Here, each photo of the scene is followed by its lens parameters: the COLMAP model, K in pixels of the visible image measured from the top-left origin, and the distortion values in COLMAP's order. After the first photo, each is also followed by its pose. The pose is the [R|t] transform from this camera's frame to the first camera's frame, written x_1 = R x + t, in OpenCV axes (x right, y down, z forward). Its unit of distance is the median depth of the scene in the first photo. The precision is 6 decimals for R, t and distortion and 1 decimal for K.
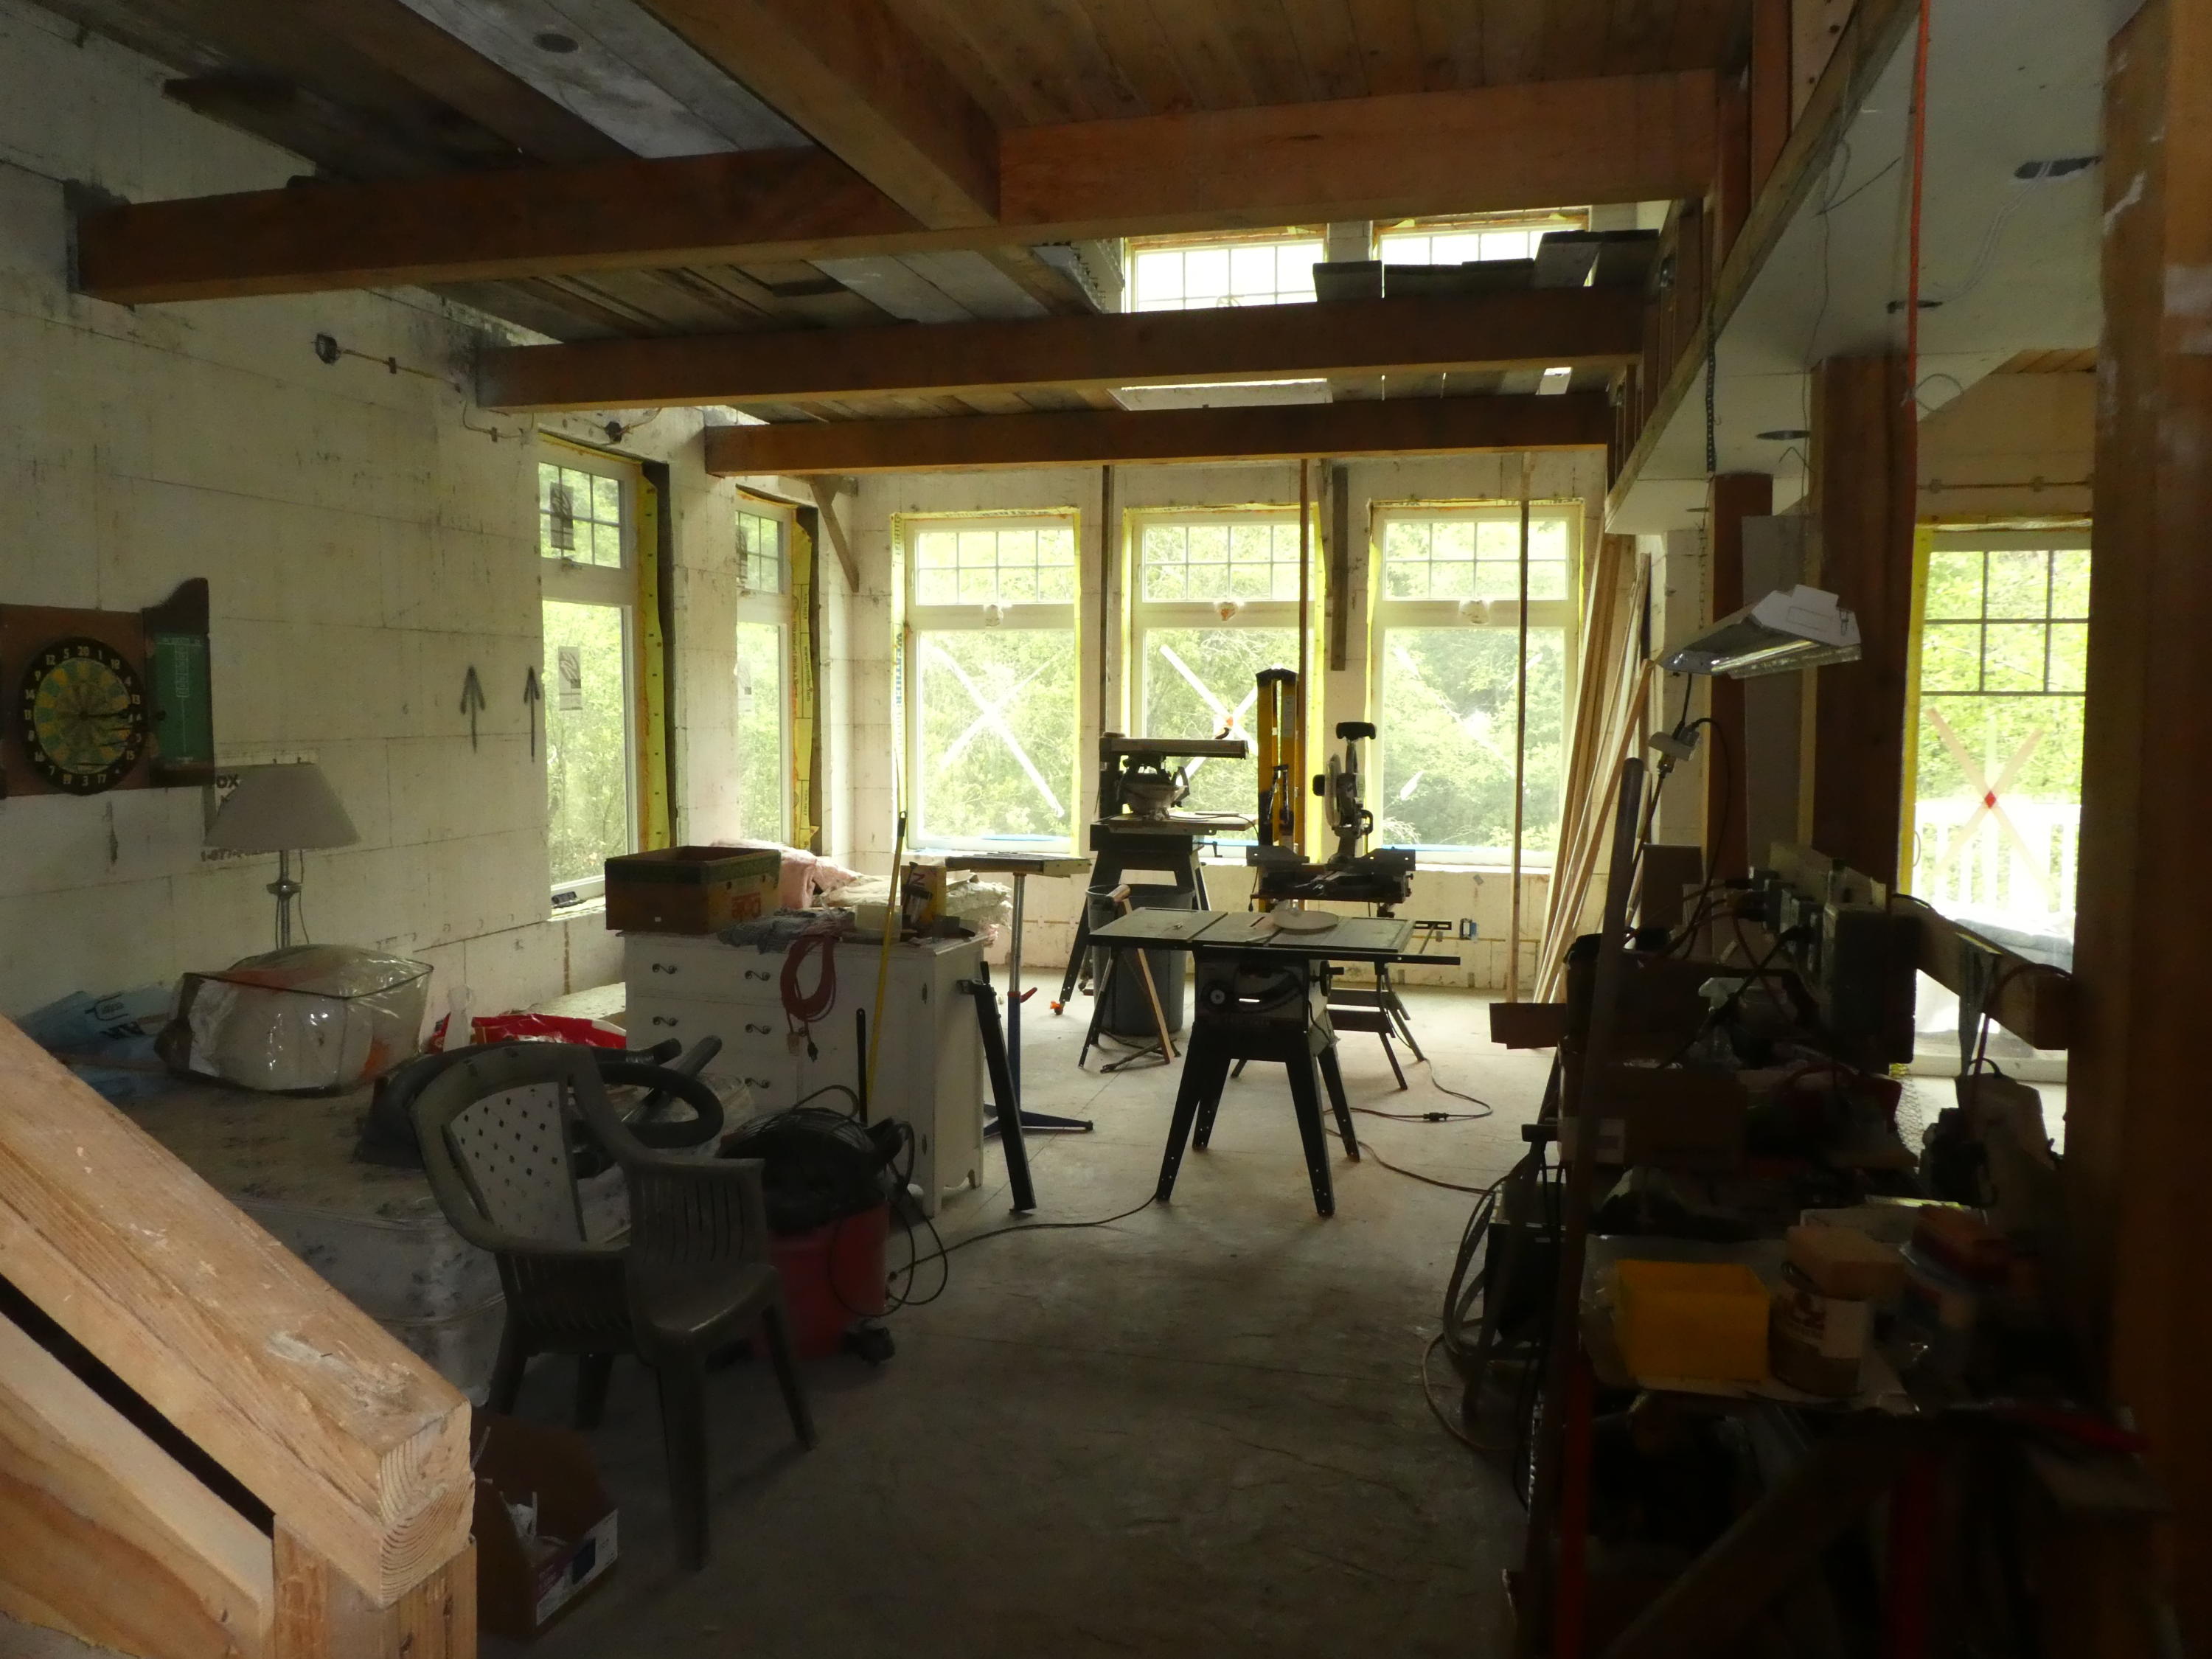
lens RADIAL K [[1603.3, 0, 1115.5], [0, 1603.3, 827.2], [0, 0, 1]] dist [-0.017610, 0.001683]
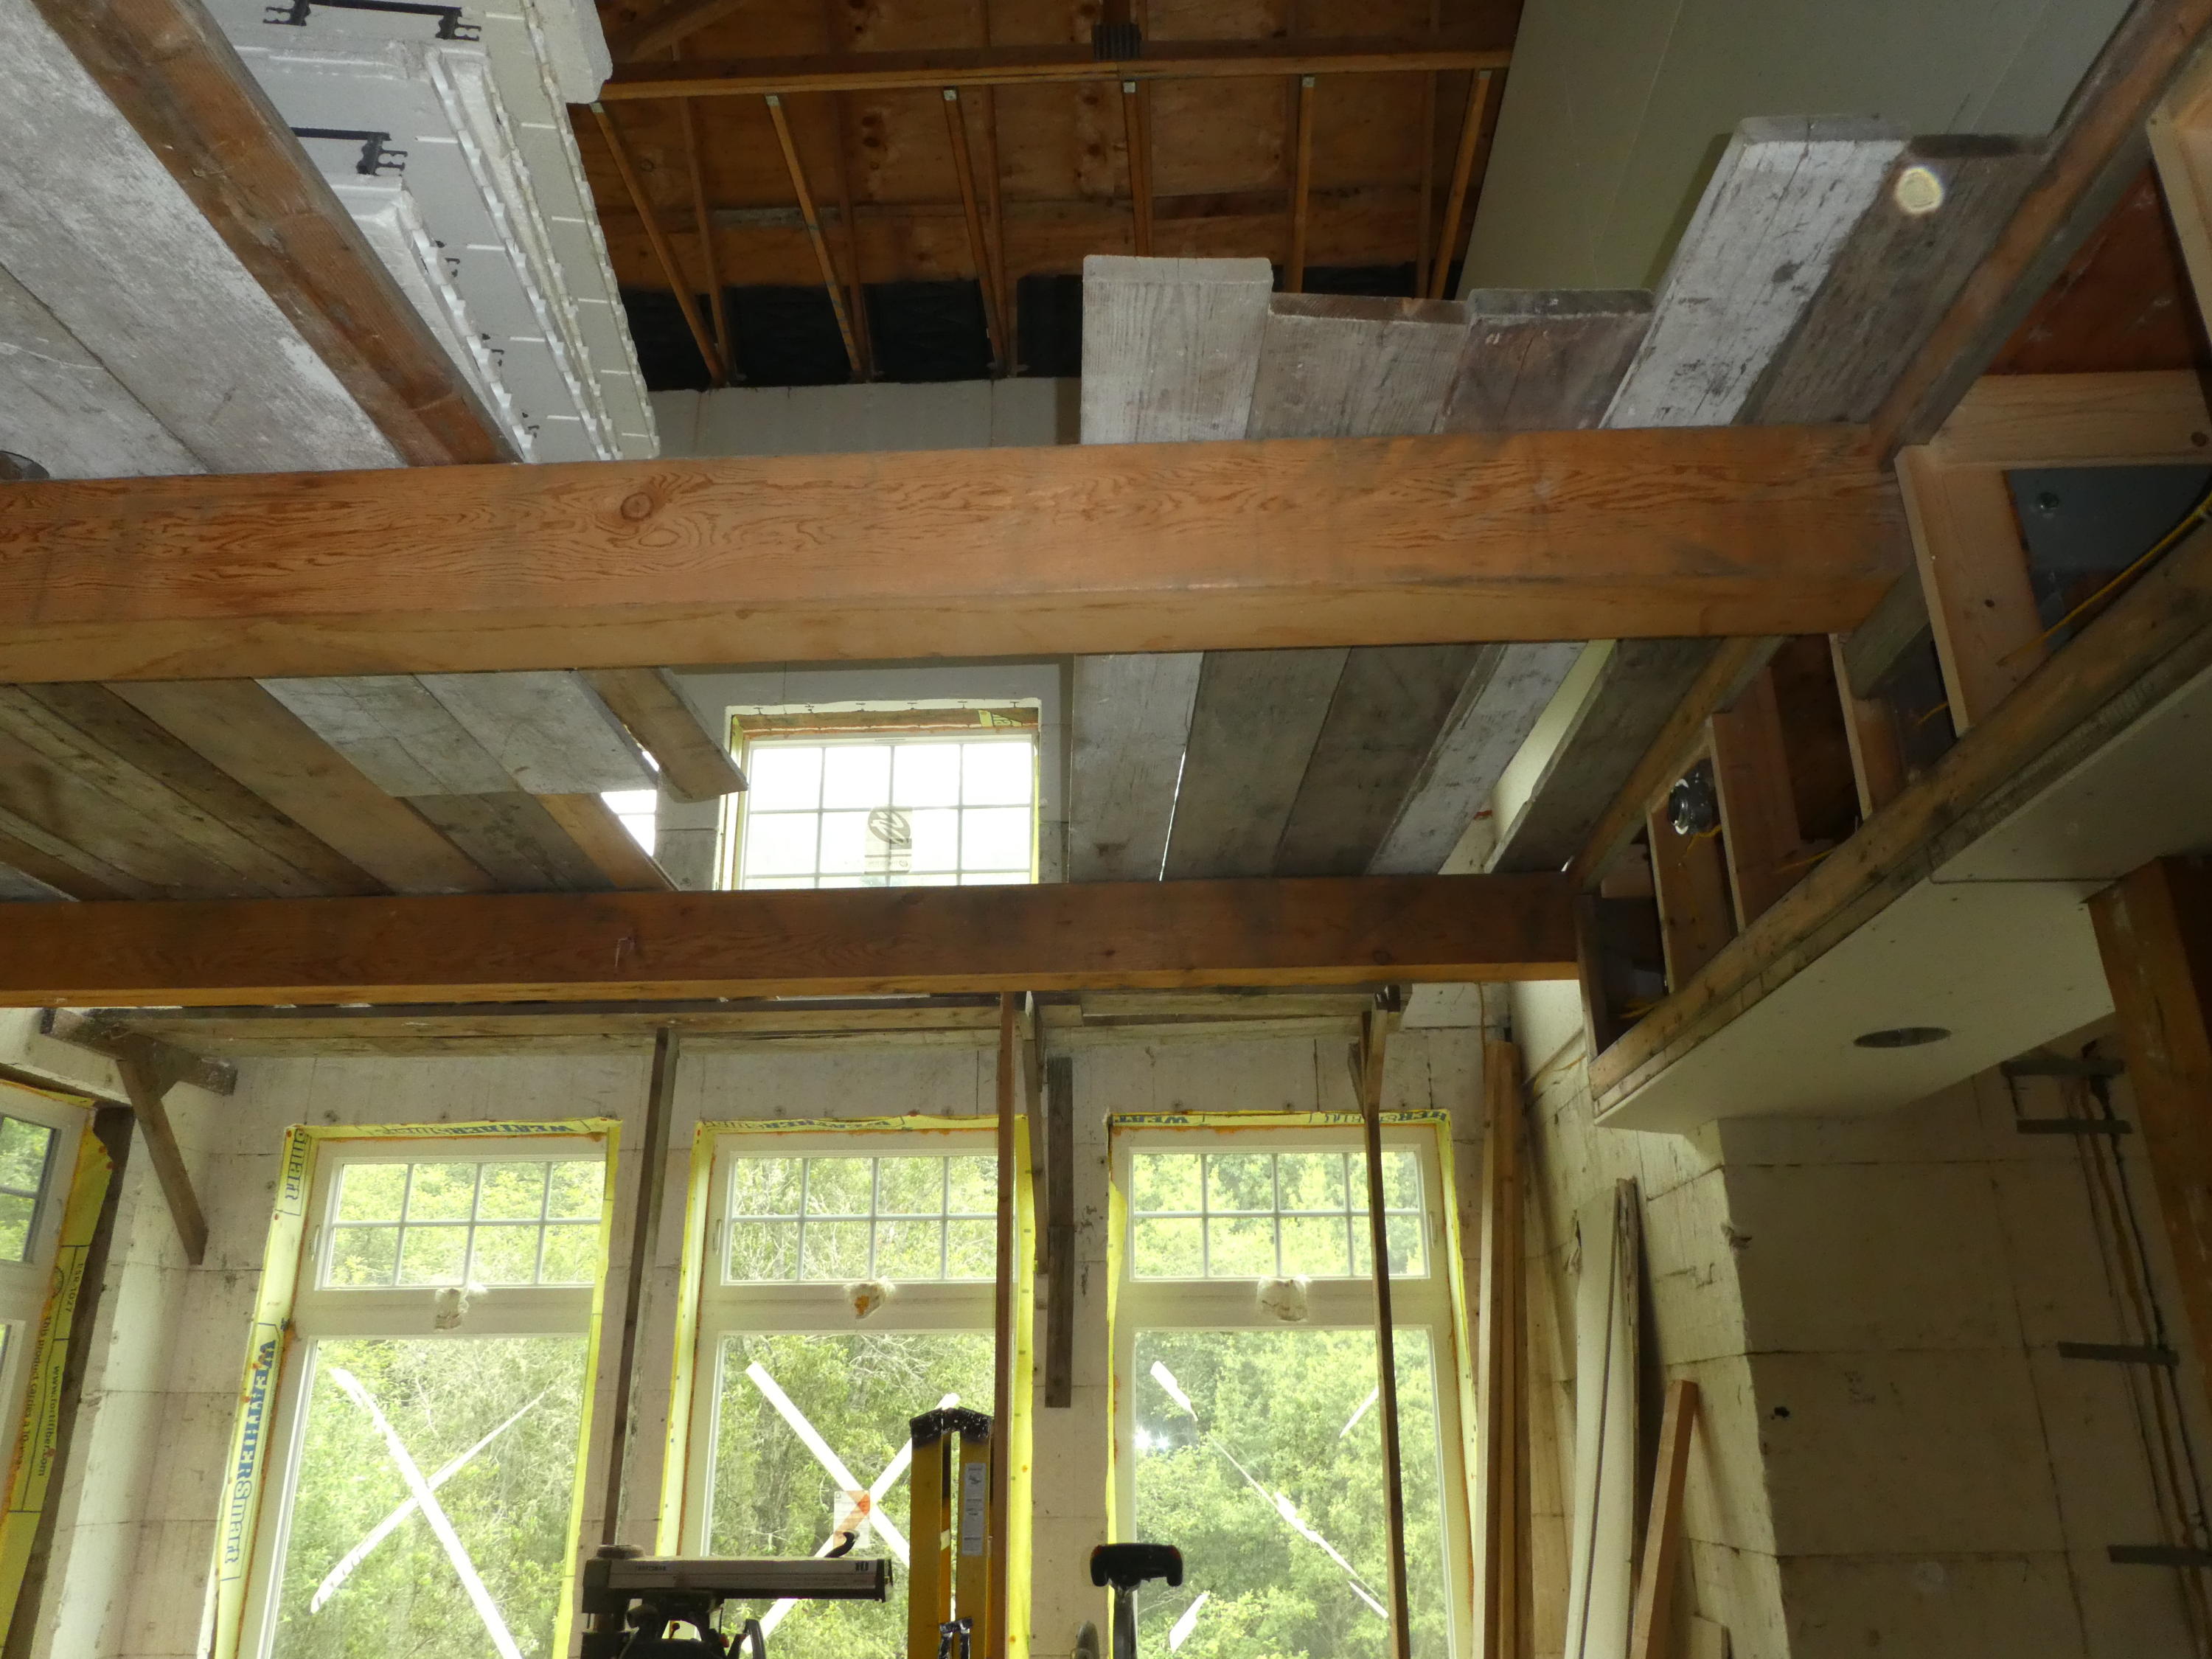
lens RADIAL K [[1603.3, 0, 1115.5], [0, 1603.3, 827.2], [0, 0, 1]] dist [-0.017610, 0.001683]
pose [[0.979652, 0.058736, 0.191914, 0.037753], [0.028025, 0.906816, -0.420594, -0.045481], [-0.198735, 0.417415, 0.886718, 0.406526]]
